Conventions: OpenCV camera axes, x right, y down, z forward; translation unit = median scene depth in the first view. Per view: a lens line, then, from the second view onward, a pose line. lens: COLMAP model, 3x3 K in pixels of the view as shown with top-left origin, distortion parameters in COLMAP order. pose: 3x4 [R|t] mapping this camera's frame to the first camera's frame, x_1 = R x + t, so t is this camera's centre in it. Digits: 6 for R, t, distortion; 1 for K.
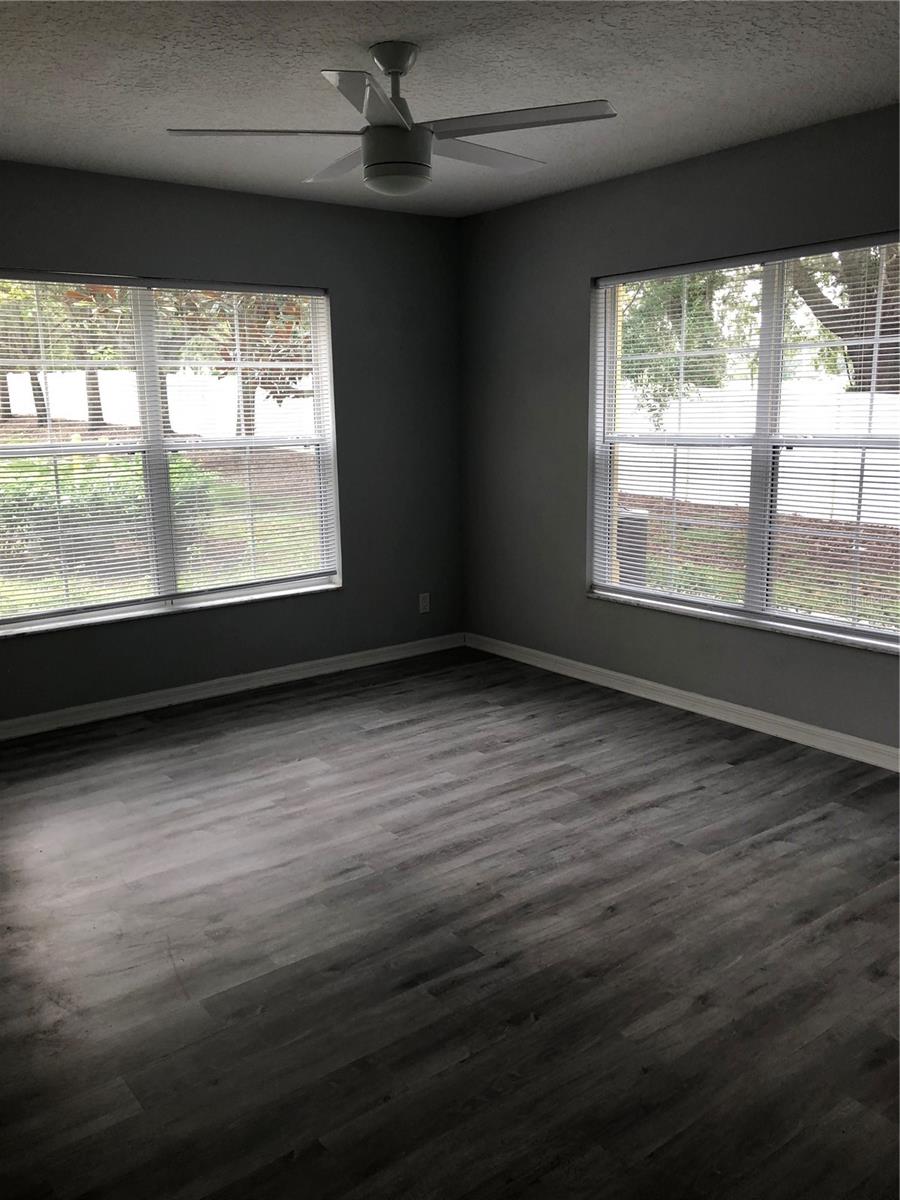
lens RADIAL K [[988.4, 0, 447.3], [0, 988.4, 596.6], [0, 0, 1]] dist [-0.011306, -0.012191]
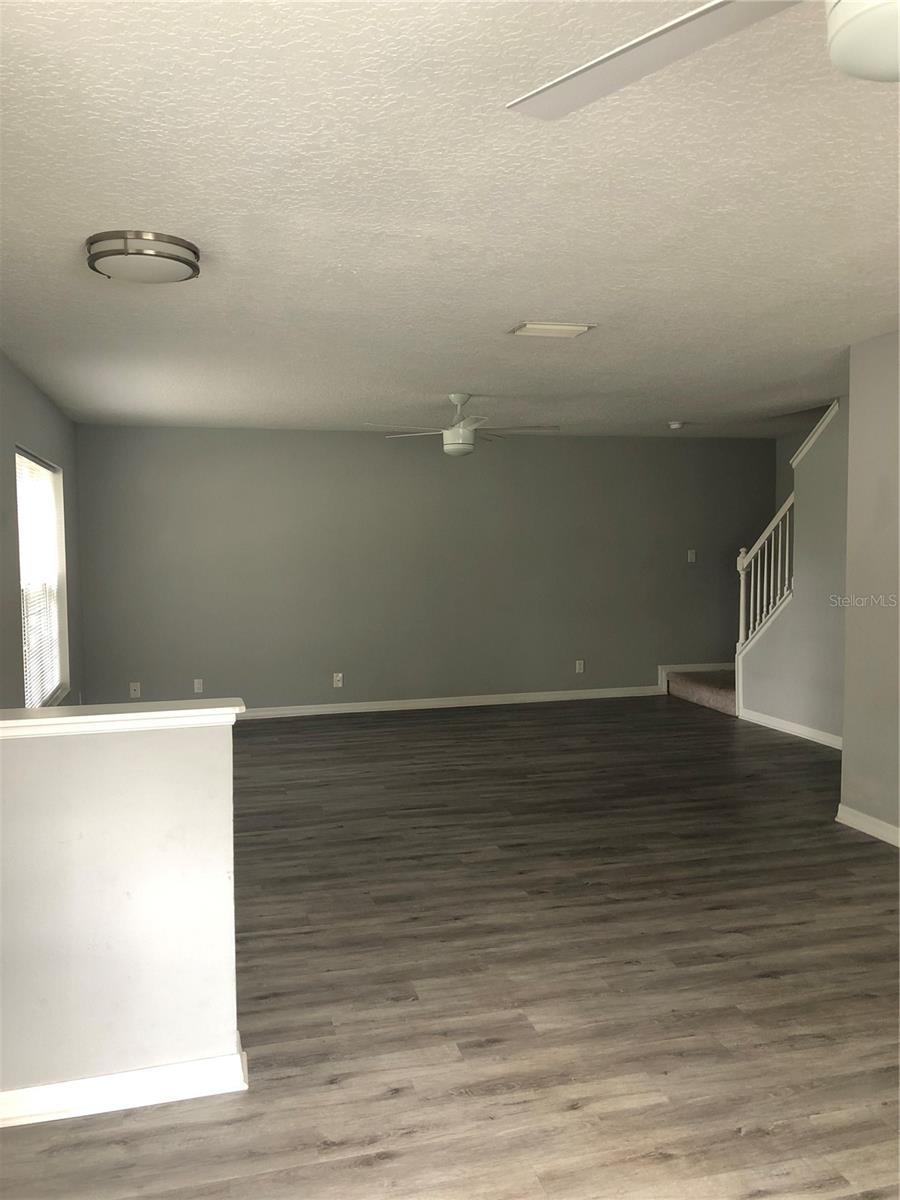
lens RADIAL K [[988.4, 0, 446.8], [0, 988.4, 601.3], [0, 0, 1]] dist [-0.011306, -0.012191]
pose [[-0.922381, 0.007830, 0.386202, -0.021314], [0.106522, 0.966184, 0.234821, -0.272642], [-0.371304, 0.257733, -0.892024, 1.304324]]
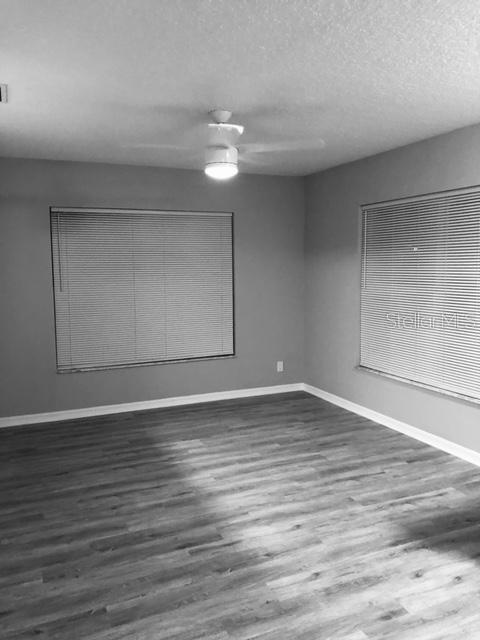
lens RADIAL K [[527.1, 0, 239.1], [0, 527.1, 321.9], [0, 0, 1]] dist [-0.011306, -0.012191]
pose [[0.971385, 0.035786, -0.234800, 0.235981], [-0.053806, 0.996039, -0.070795, -0.007882], [0.231337, 0.081403, 0.969462, -0.066031]]
